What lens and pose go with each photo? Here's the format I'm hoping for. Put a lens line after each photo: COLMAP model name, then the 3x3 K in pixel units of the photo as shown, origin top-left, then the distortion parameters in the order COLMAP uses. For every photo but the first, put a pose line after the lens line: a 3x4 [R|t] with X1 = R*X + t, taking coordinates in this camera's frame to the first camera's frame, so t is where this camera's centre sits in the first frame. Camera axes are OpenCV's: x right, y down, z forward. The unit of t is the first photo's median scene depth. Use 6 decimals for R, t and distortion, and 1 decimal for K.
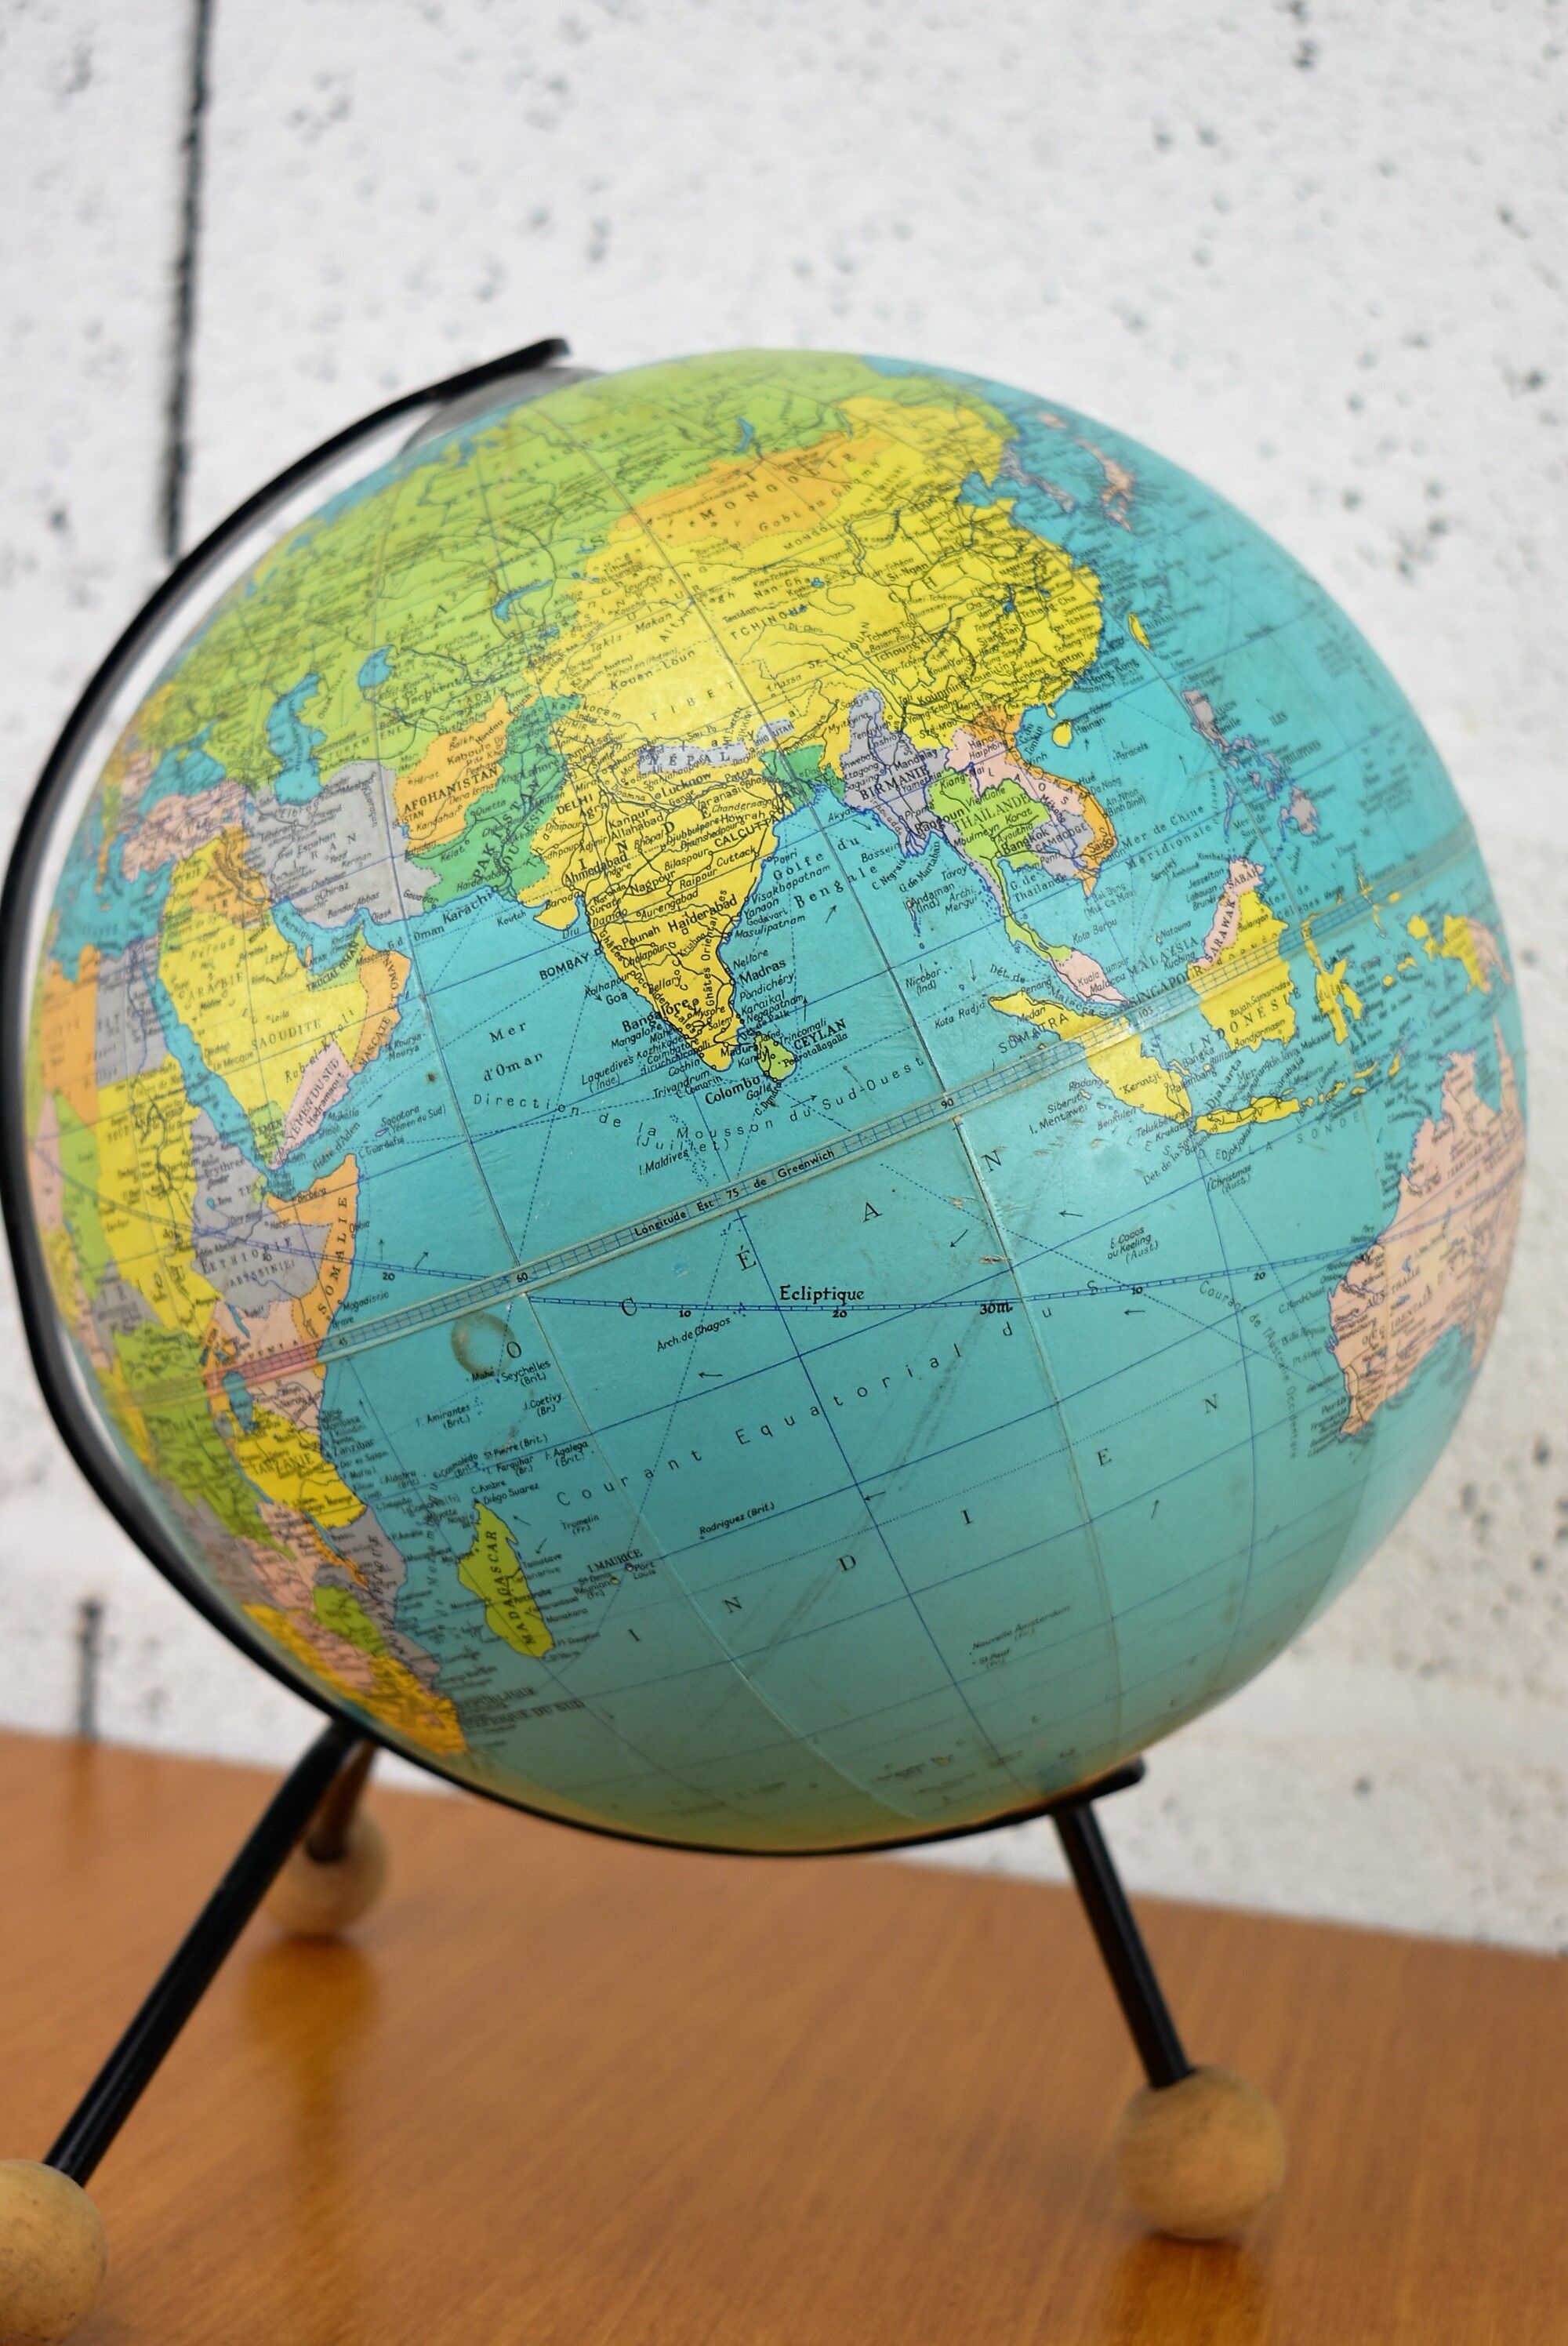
lens RADIAL K [[3895.9, 0, 785.1], [0, 3895.9, 1169.9], [0, 0, 1]] dist [-0.007442, 0.000000]
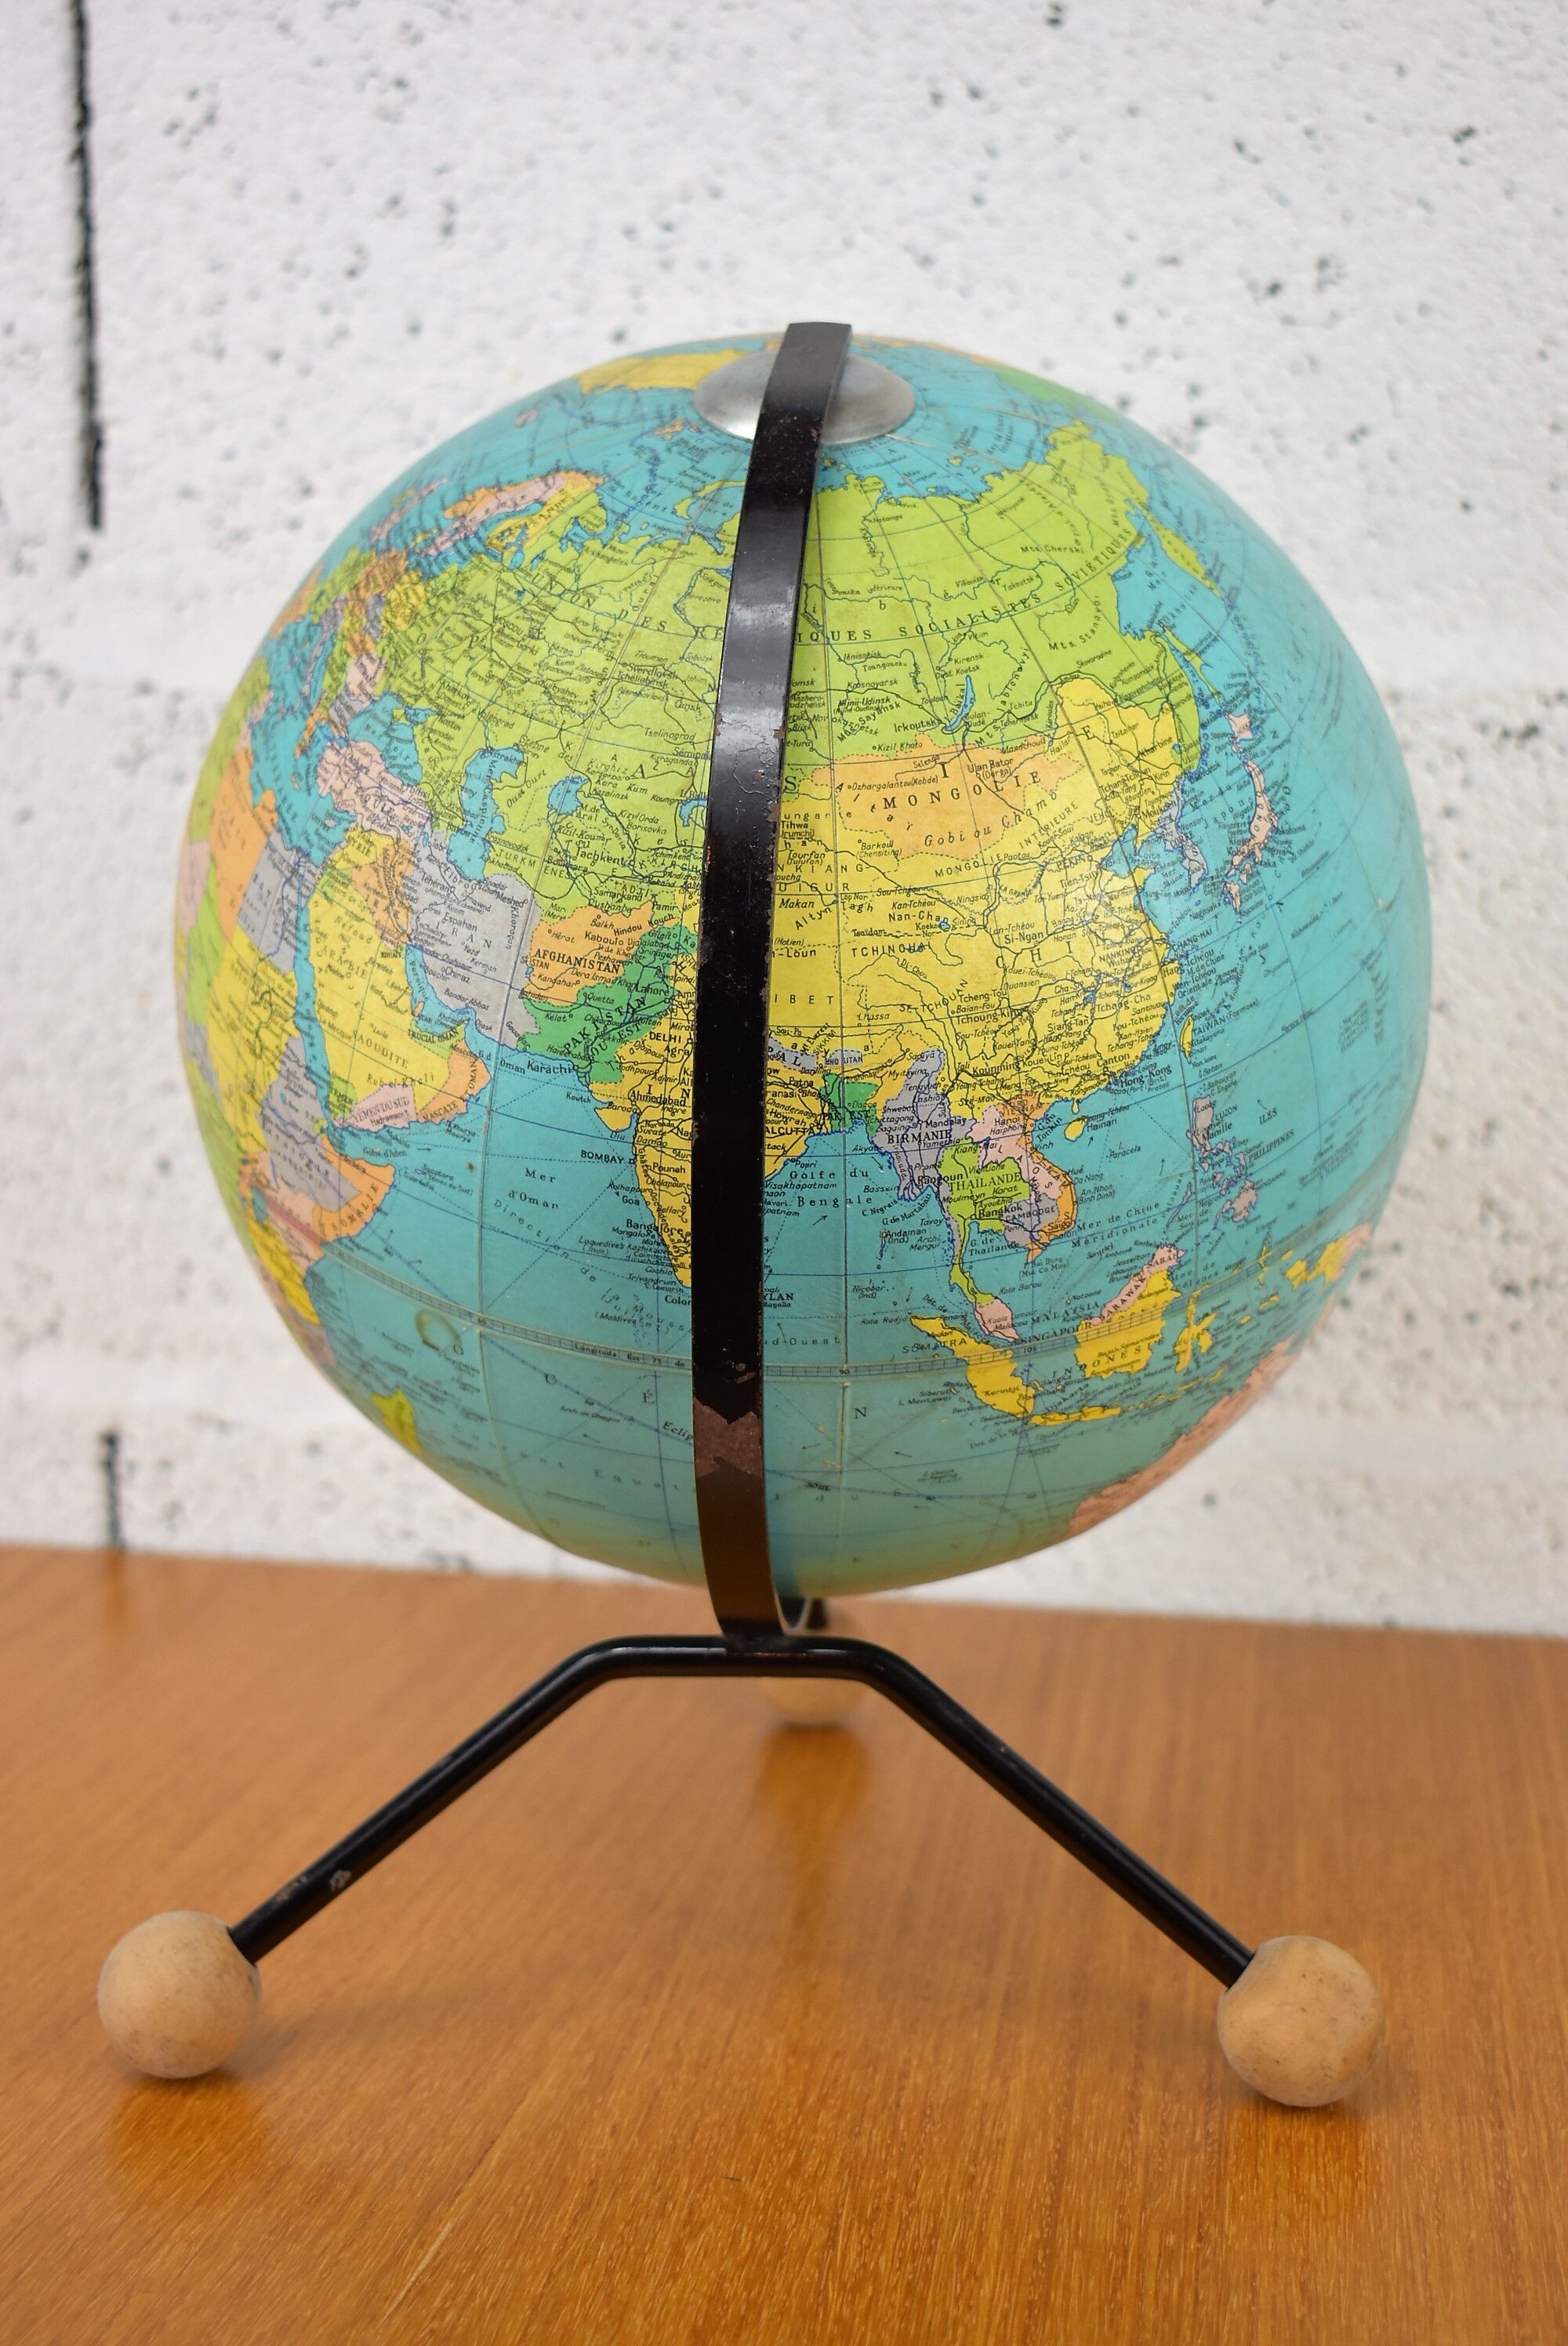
lens RADIAL K [[3247.3, 0, 771.5], [0, 3247.3, 1175.2], [0, 0, 1]] dist [-0.044304, 0.000000]
pose [[0.911222, 0.395181, 0.116214, -0.119727], [-0.394556, 0.756323, 0.521826, -0.573705], [0.118320, -0.521352, 0.845099, 0.156493]]
